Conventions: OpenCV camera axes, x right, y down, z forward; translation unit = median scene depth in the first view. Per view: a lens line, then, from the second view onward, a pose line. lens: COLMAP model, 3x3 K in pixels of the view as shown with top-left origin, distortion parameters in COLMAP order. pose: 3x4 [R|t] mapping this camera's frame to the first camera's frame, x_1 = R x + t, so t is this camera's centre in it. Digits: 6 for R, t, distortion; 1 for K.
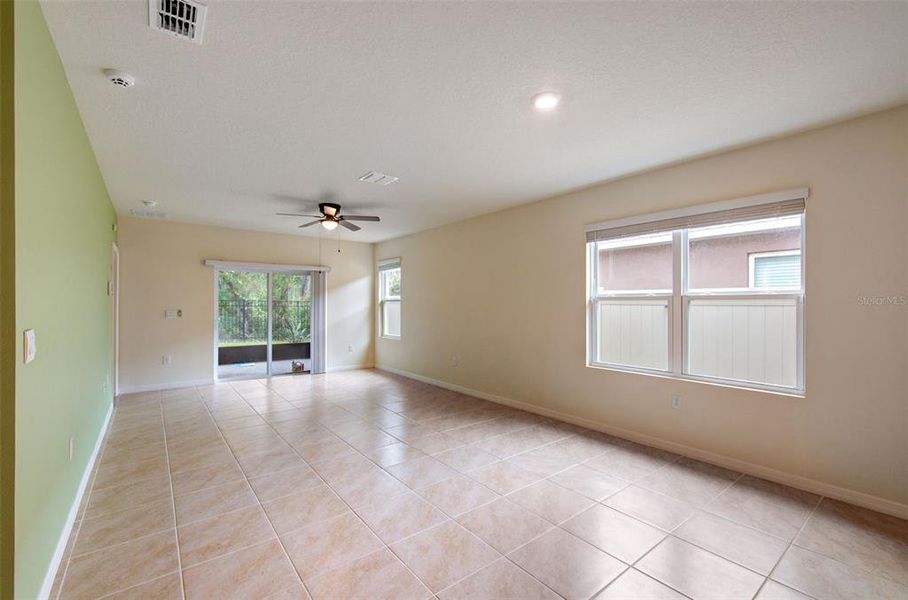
lens RADIAL K [[388.3, 0, 450.7], [0, 388.3, 302.6], [0, 0, 1]] dist [0.000718, 0.000438]
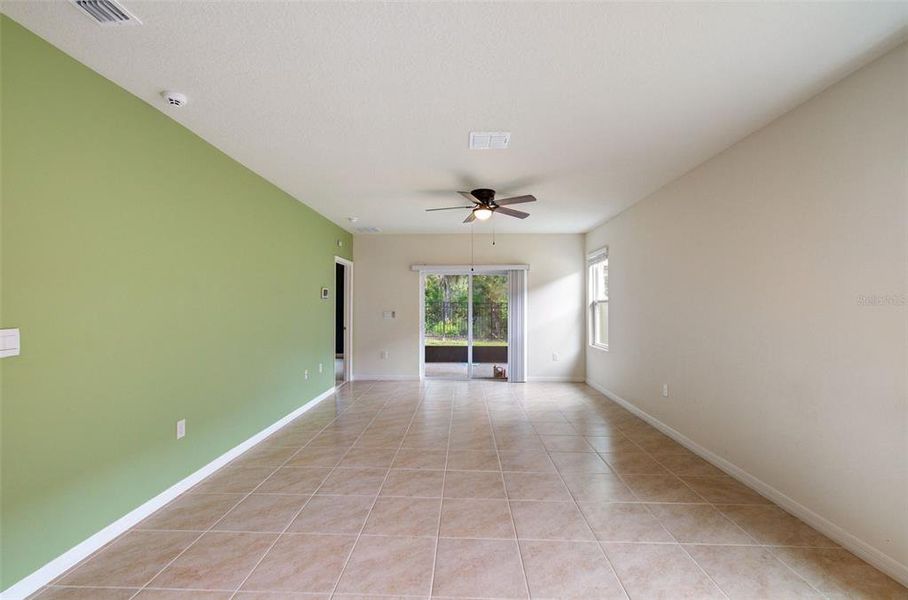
lens RADIAL K [[388.3, 0, 450.7], [0, 388.3, 302.6], [0, 0, 1]] dist [0.000718, 0.000438]
pose [[0.766507, -0.005919, -0.642209, 0.138024], [0.003256, 0.999980, -0.005330, 0.000472], [0.642228, 0.001995, 0.766511, 0.212444]]
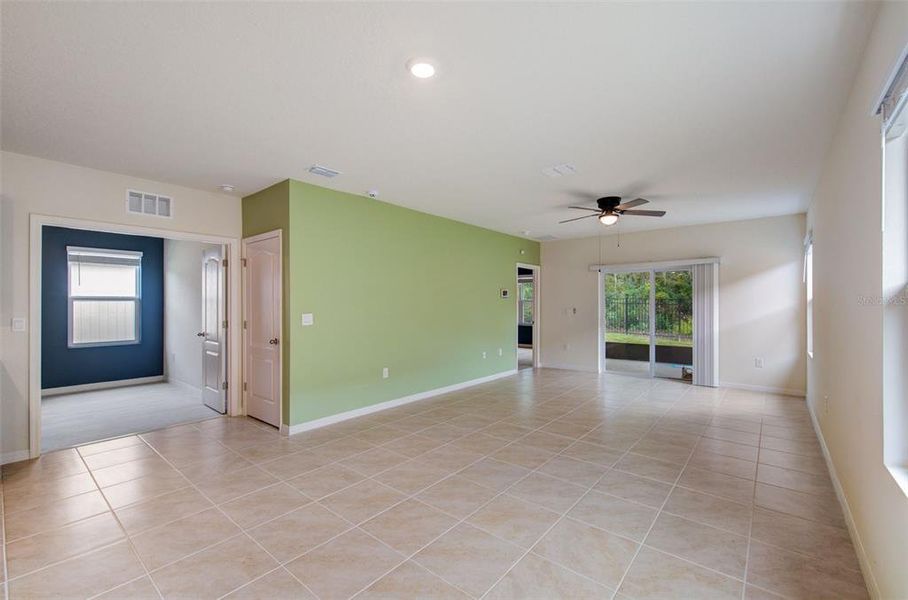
lens RADIAL K [[388.3, 0, 450.7], [0, 388.3, 302.6], [0, 0, 1]] dist [0.000718, 0.000438]
pose [[0.209460, -0.004530, -0.977807, 0.391589], [0.007148, 0.999970, -0.003102, 0.001512], [0.977791, -0.006340, 0.209486, 0.309102]]
